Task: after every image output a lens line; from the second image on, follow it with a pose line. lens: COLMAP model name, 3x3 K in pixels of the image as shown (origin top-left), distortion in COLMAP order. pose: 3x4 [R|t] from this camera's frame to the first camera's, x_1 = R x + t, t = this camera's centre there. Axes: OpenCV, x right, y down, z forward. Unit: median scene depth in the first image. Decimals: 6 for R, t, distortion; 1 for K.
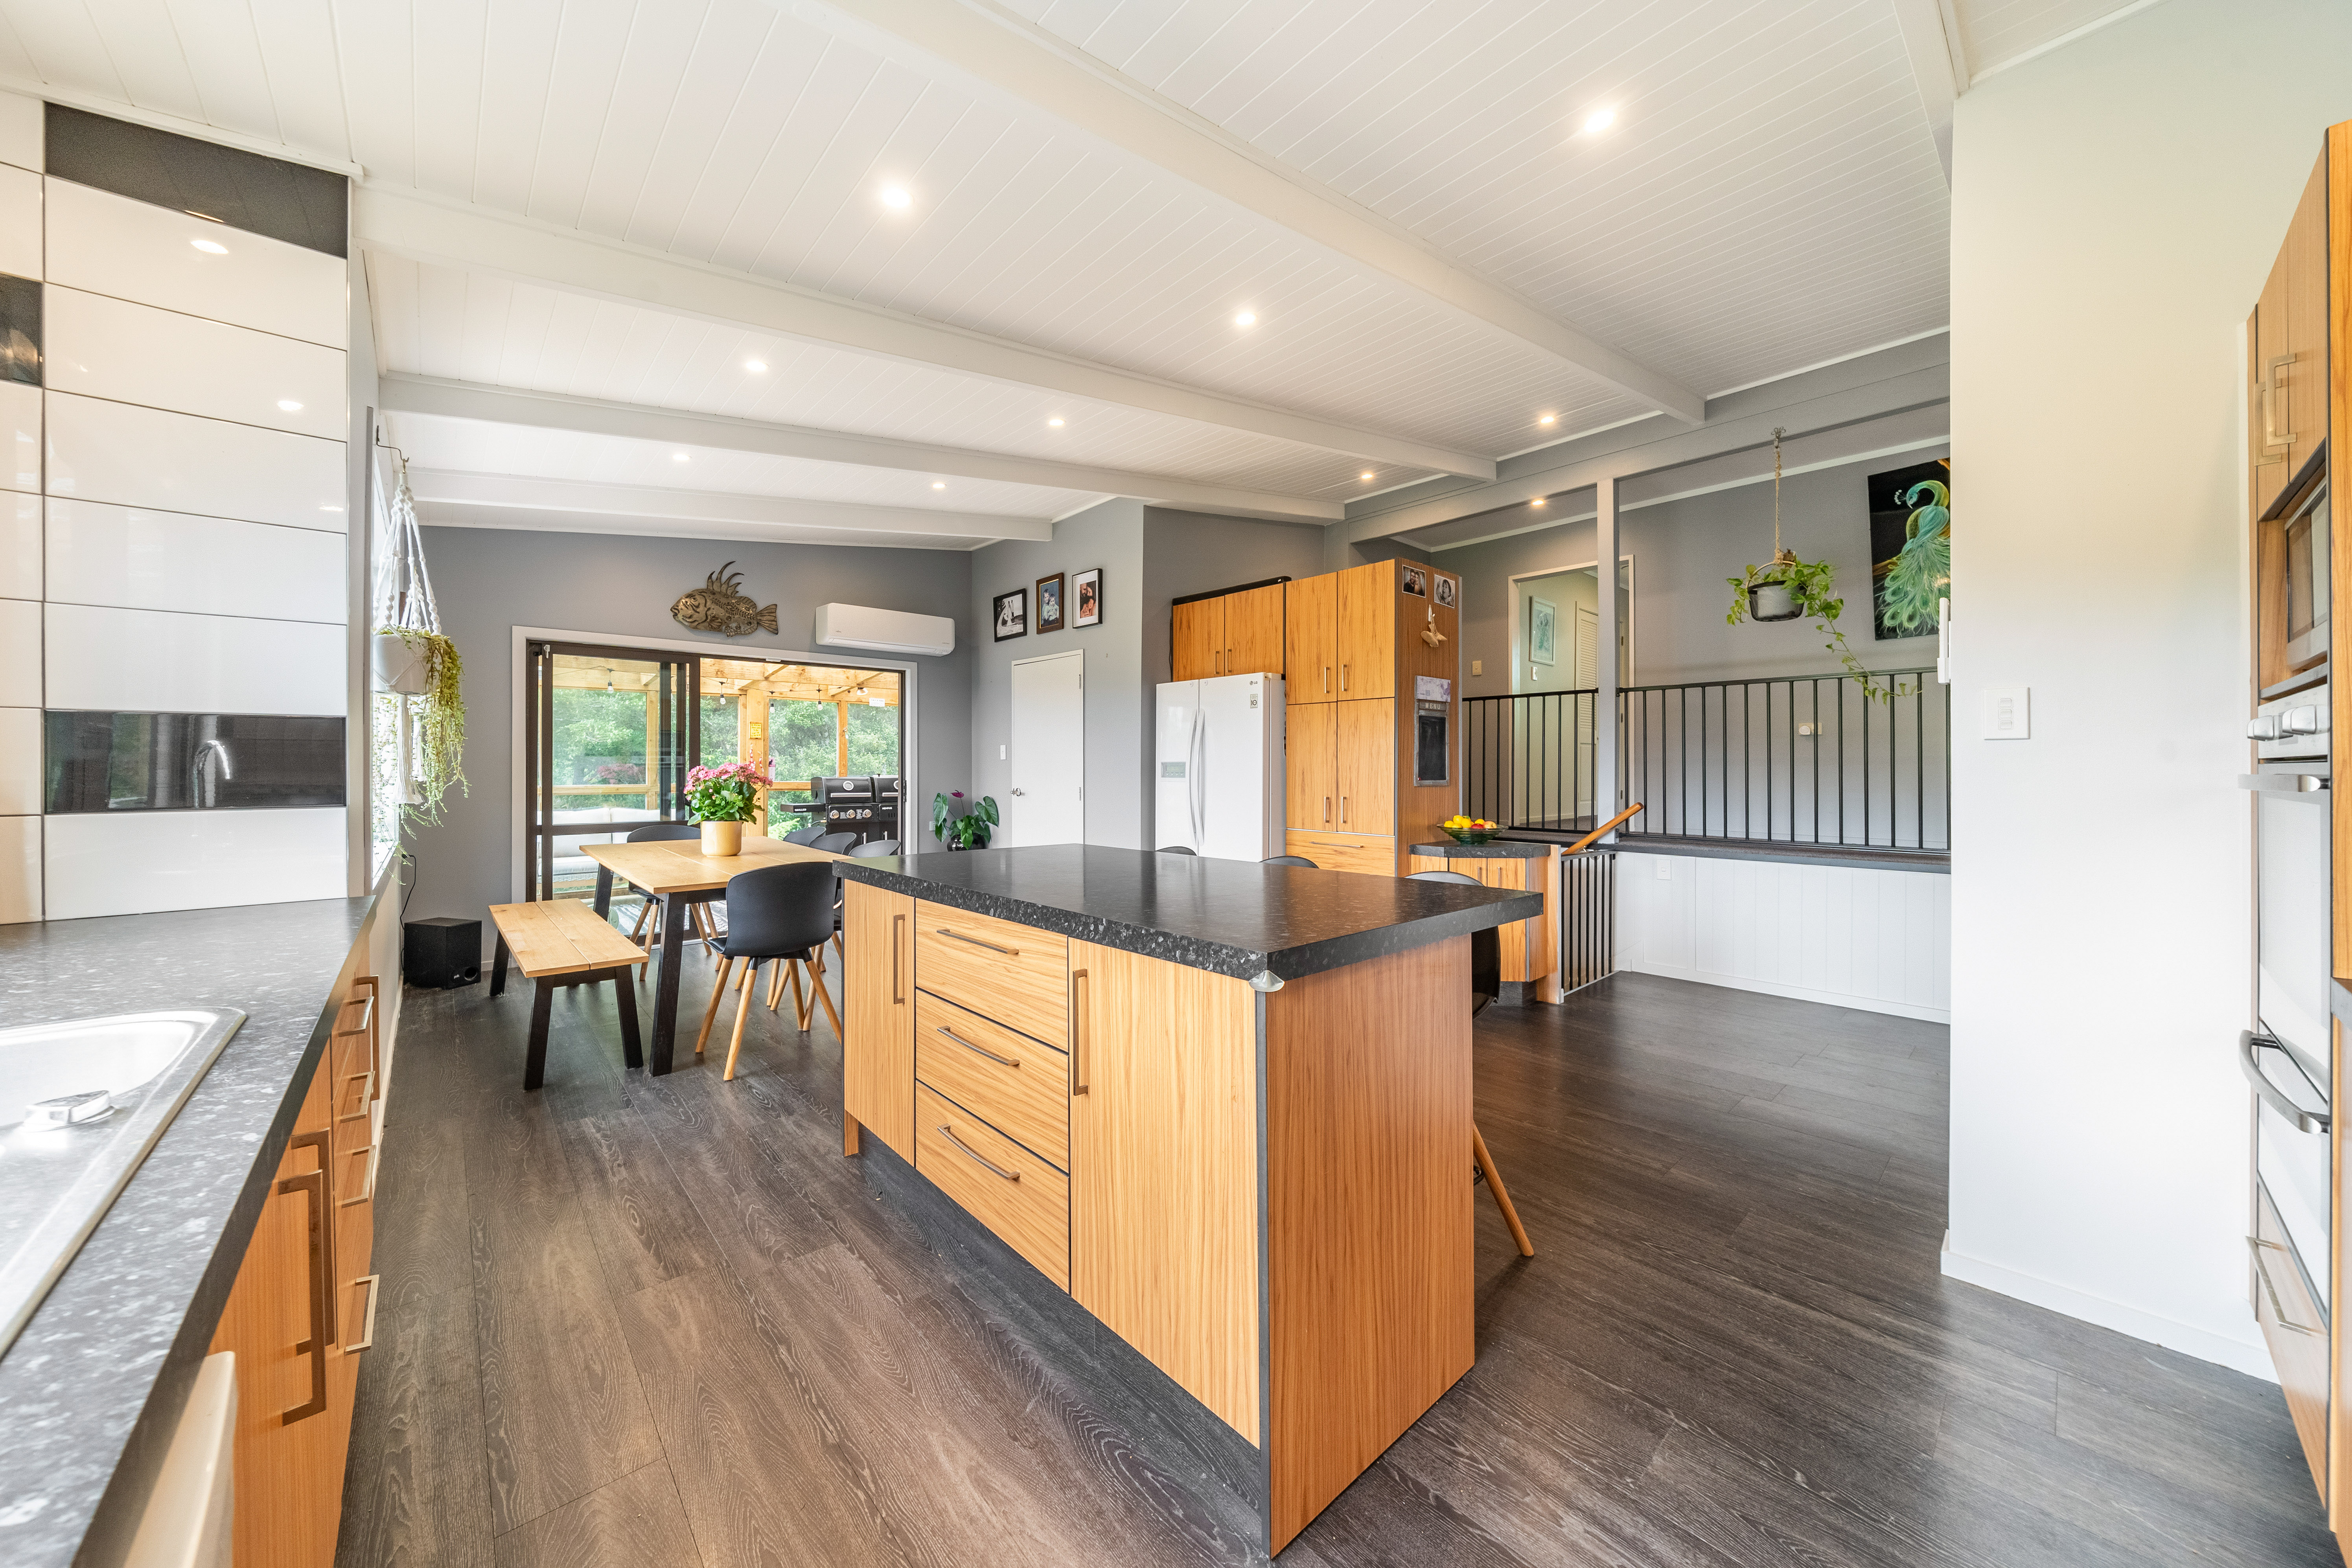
lens RADIAL K [[819.5, 0, 1186.3], [0, 819.5, 773.5], [0, 0, 1]] dist [-0.006282, 0.000247]
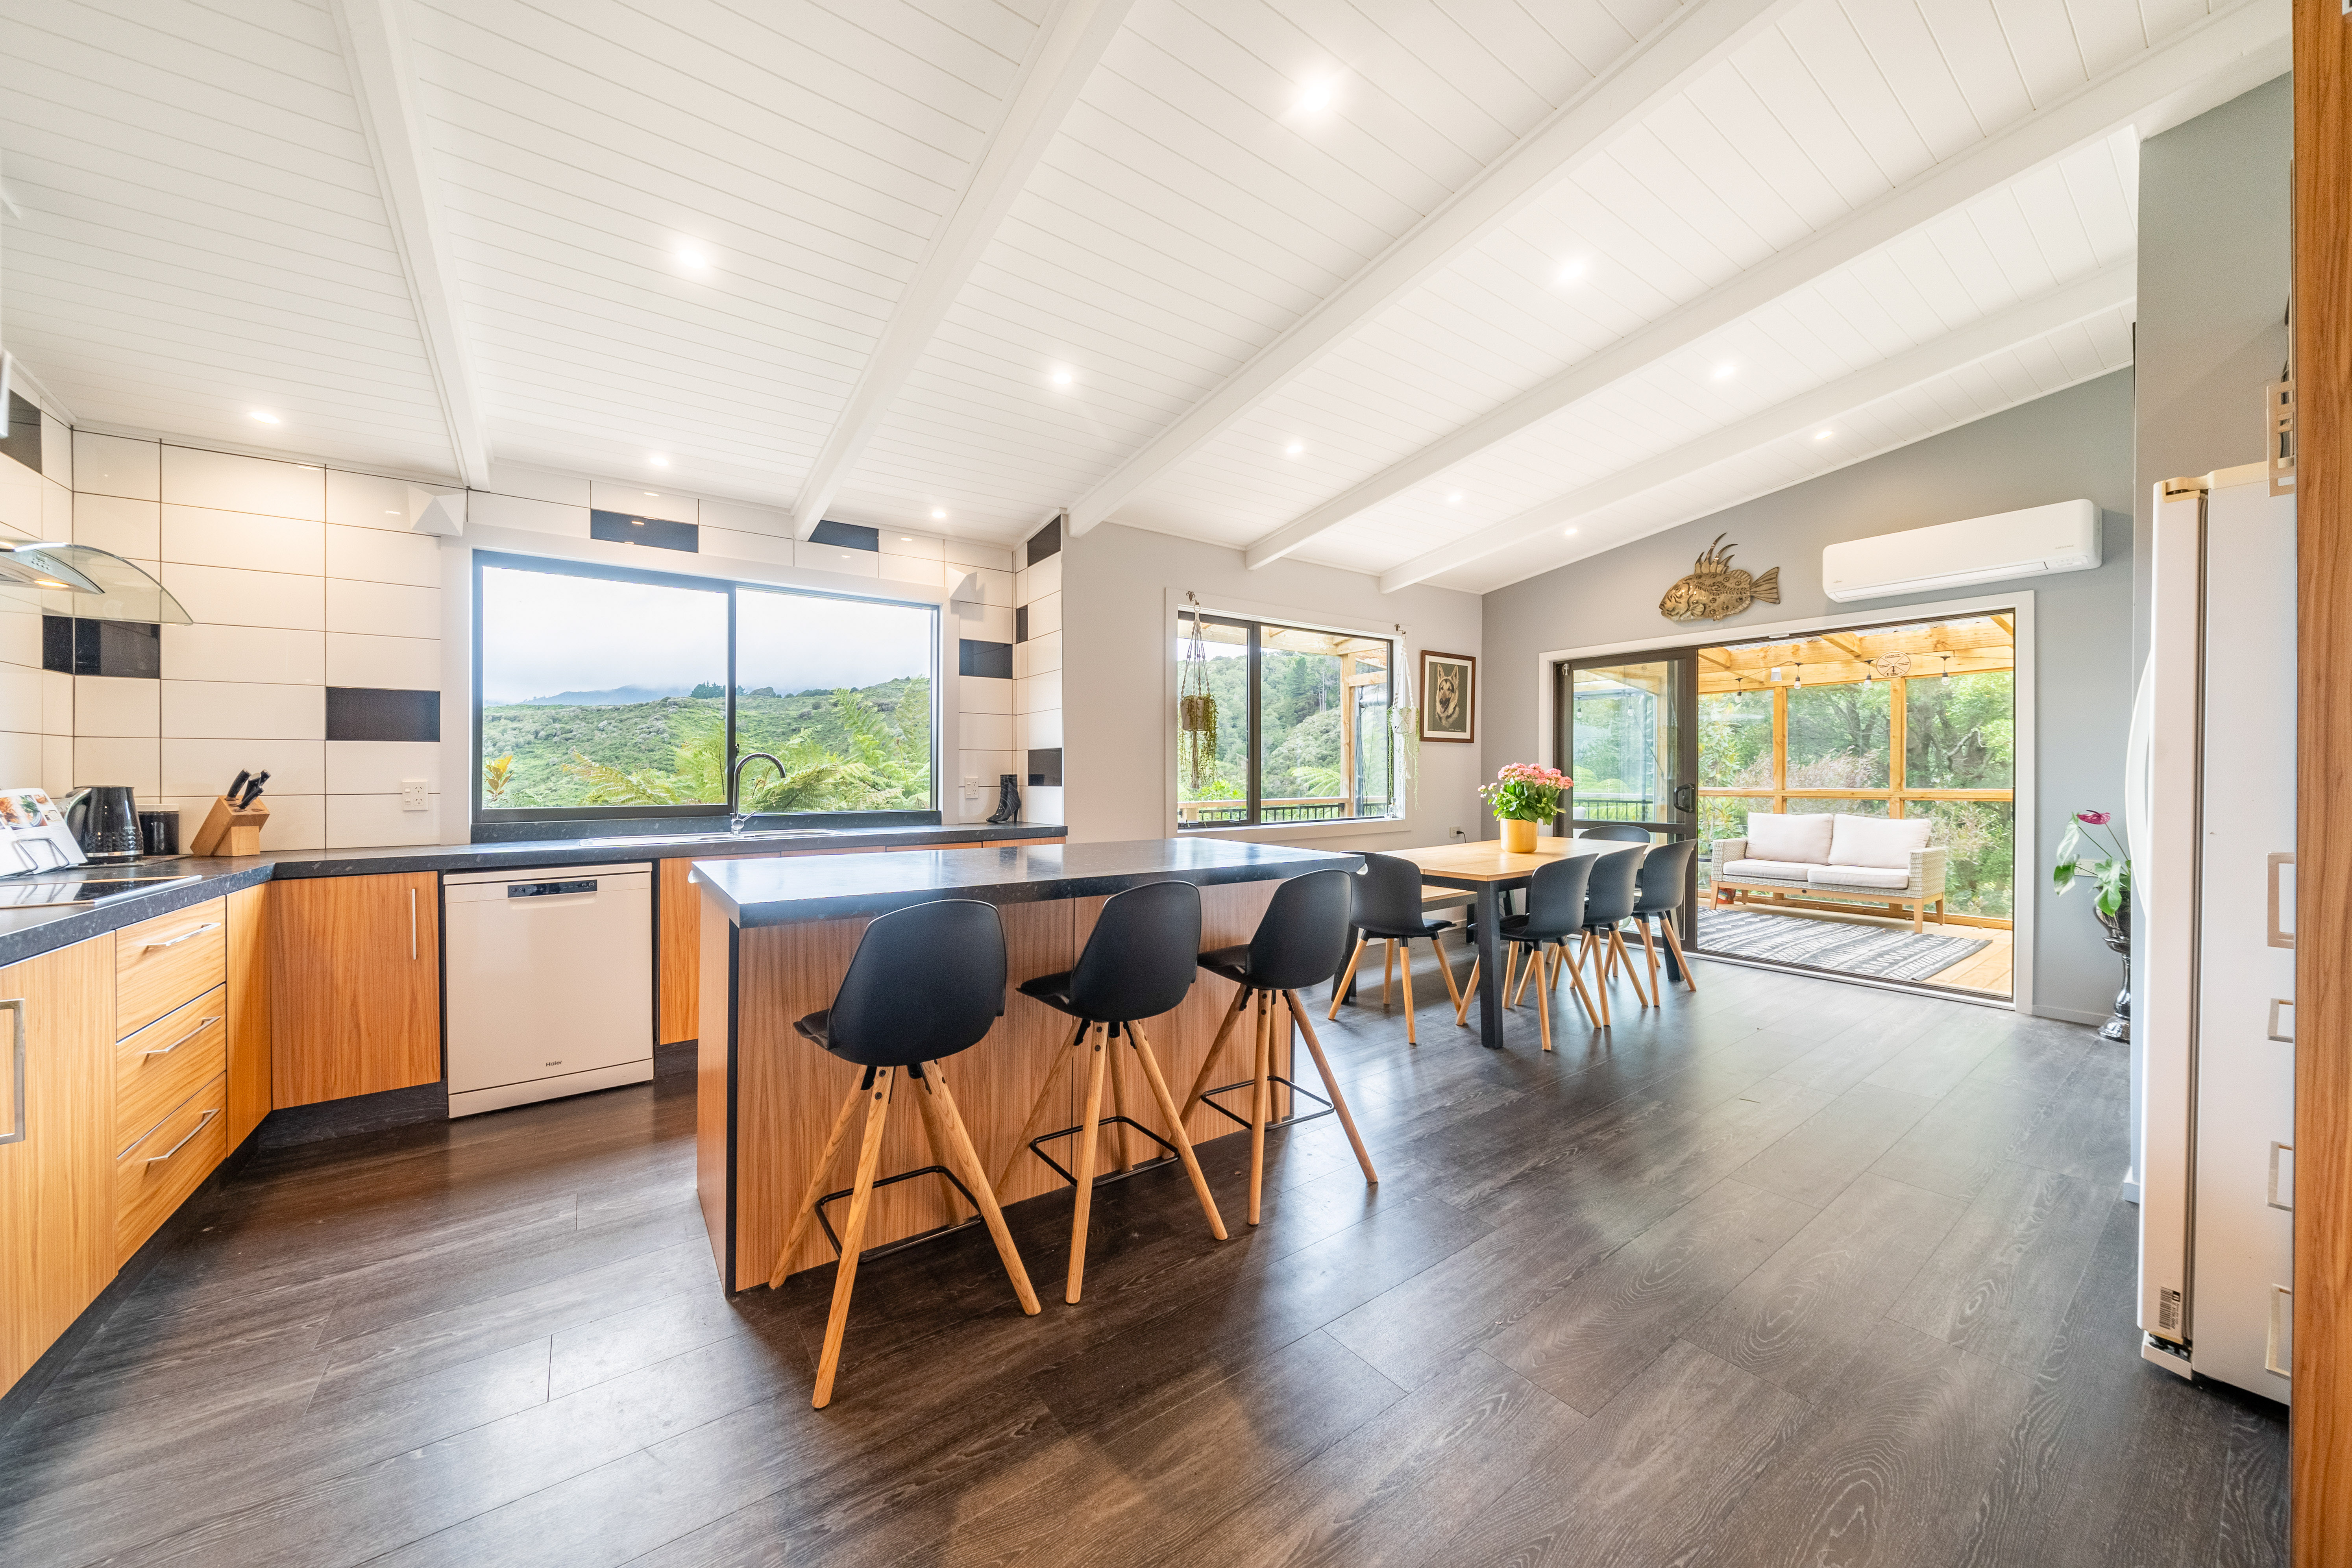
lens RADIAL K [[819.5, 0, 1168.9], [0, 819.5, 784.2], [0, 0, 1]] dist [-0.006282, 0.000247]
pose [[-0.126169, 0.015139, -0.991893, 0.398914], [0.000892, 0.999885, 0.015147, -0.003487], [0.992008, 0.001026, -0.126168, 0.520050]]
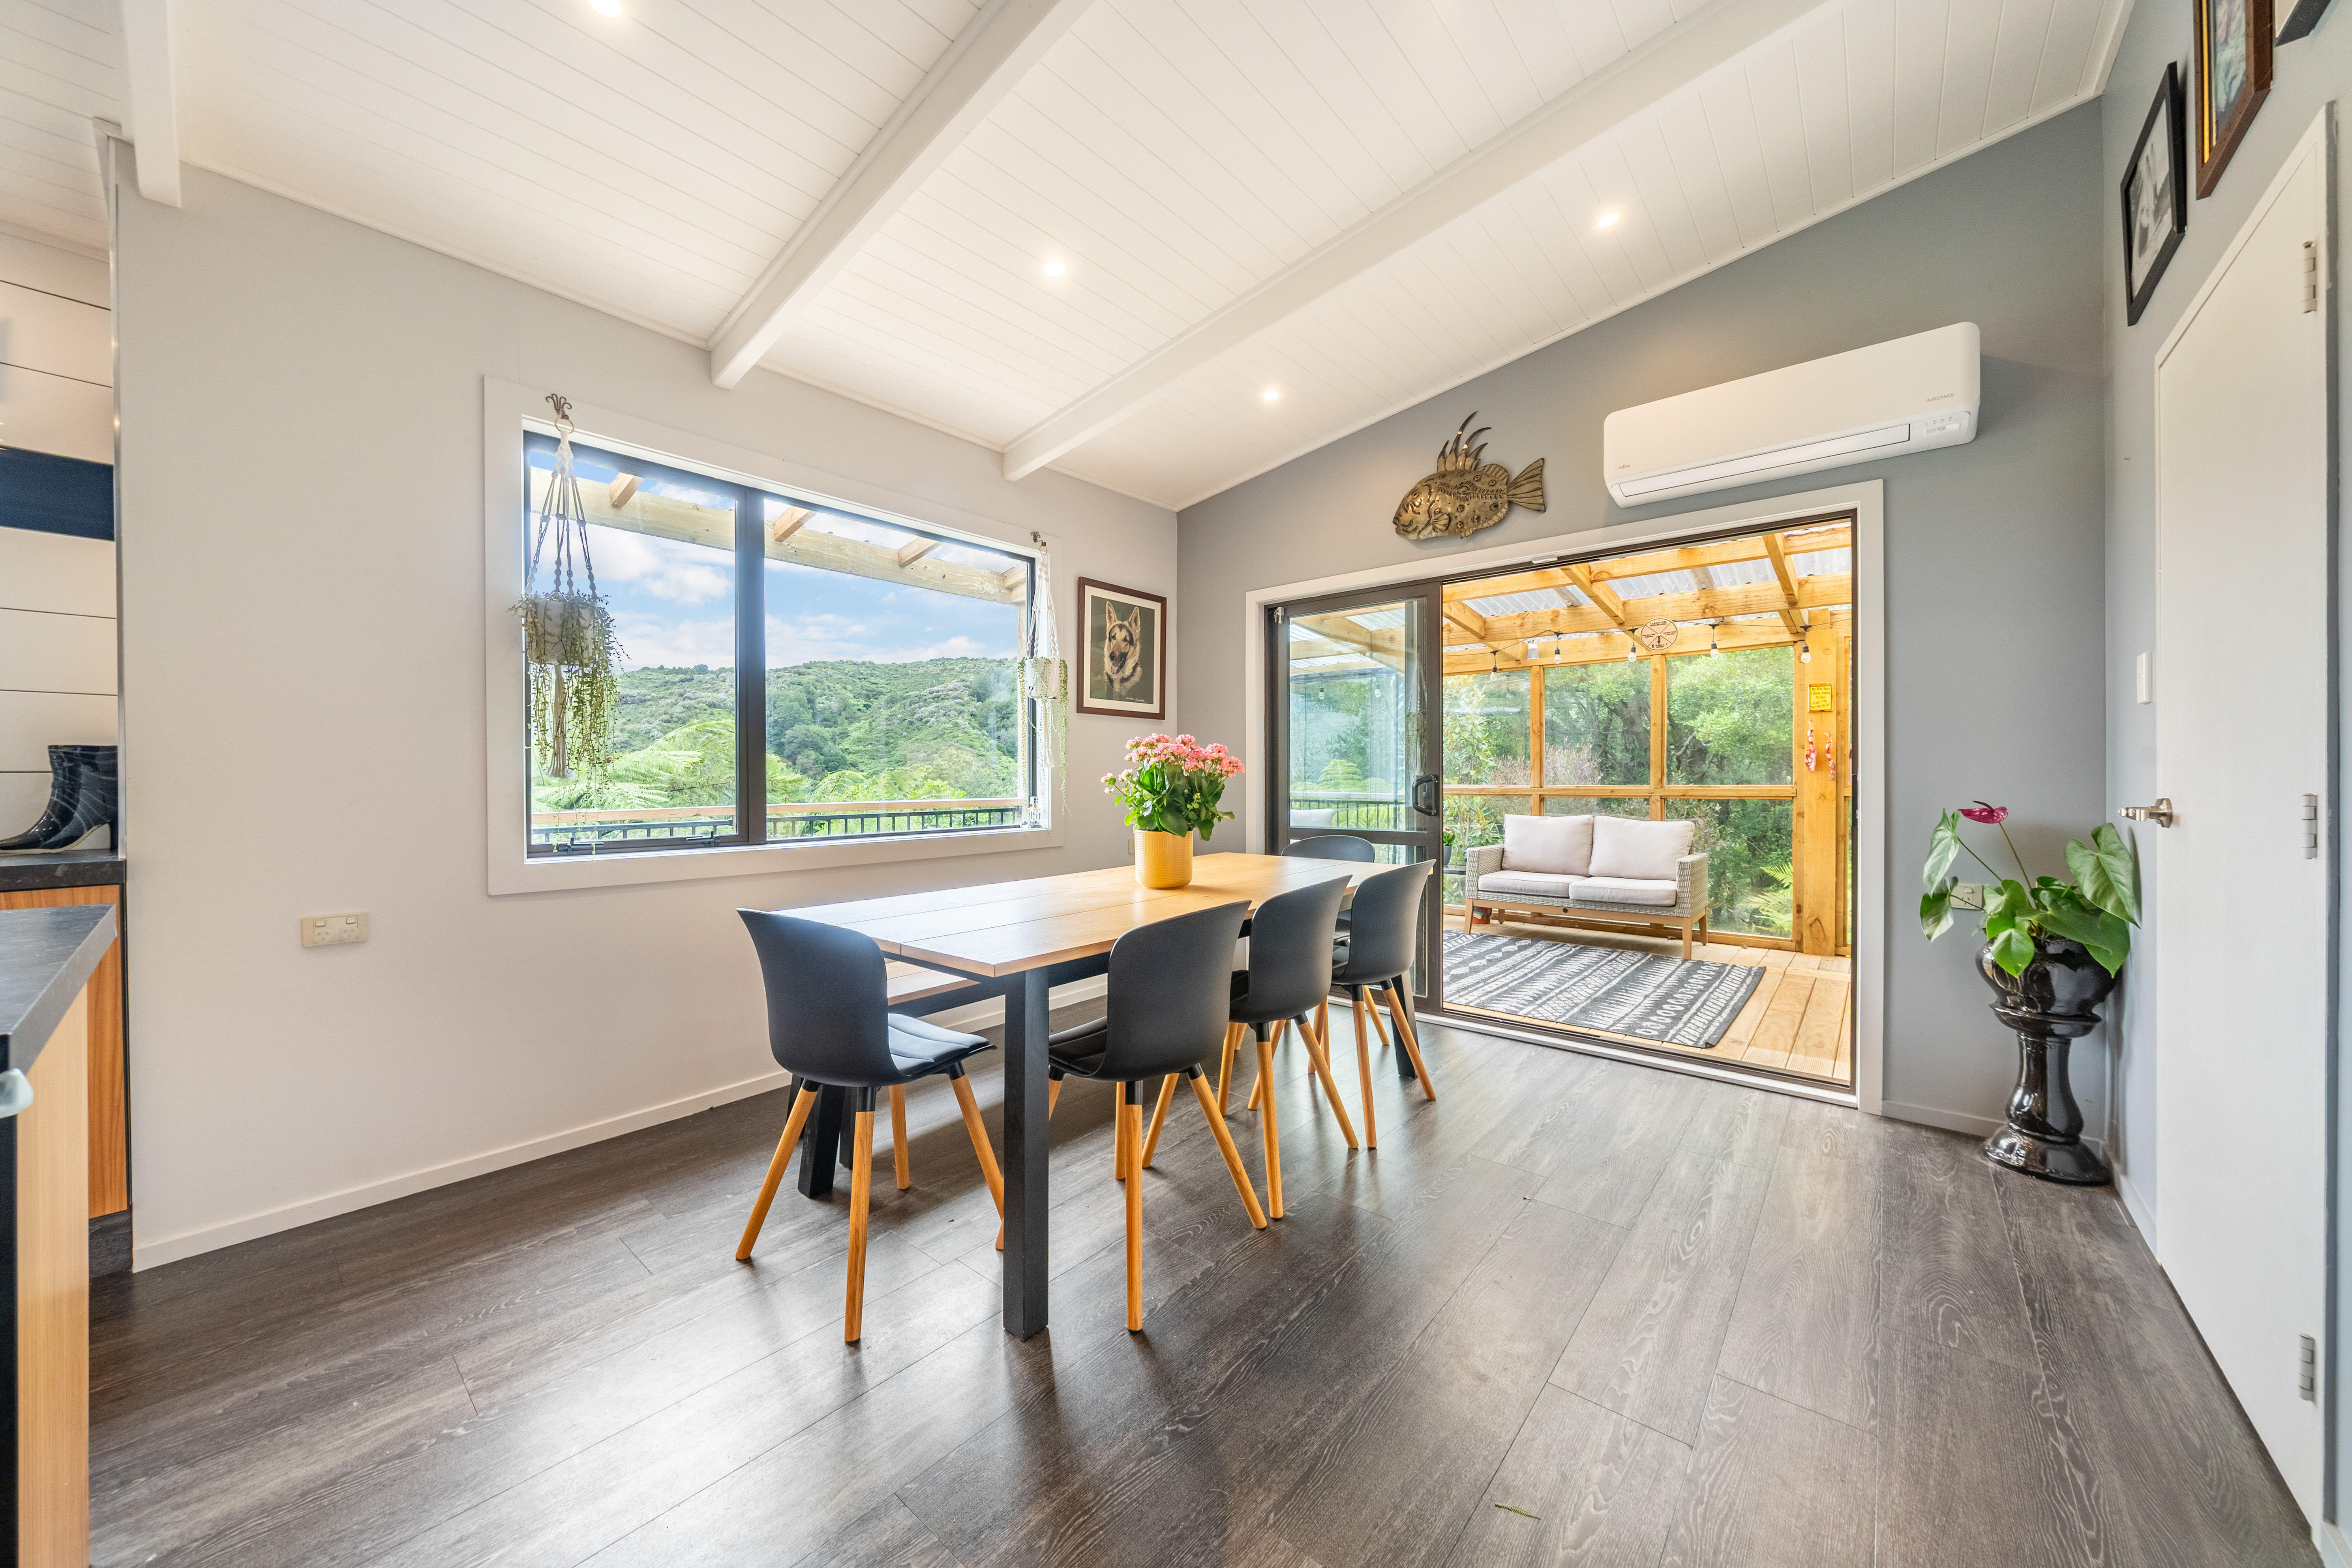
lens RADIAL K [[819.5, 0, 1184.8], [0, 819.5, 782.3], [0, 0, 1]] dist [-0.006282, 0.000247]
pose [[0.120422, 0.007681, -0.992693, 0.028539], [-0.002206, 0.999970, 0.007469, 0.012165], [0.992720, 0.001291, 0.120435, 0.714387]]
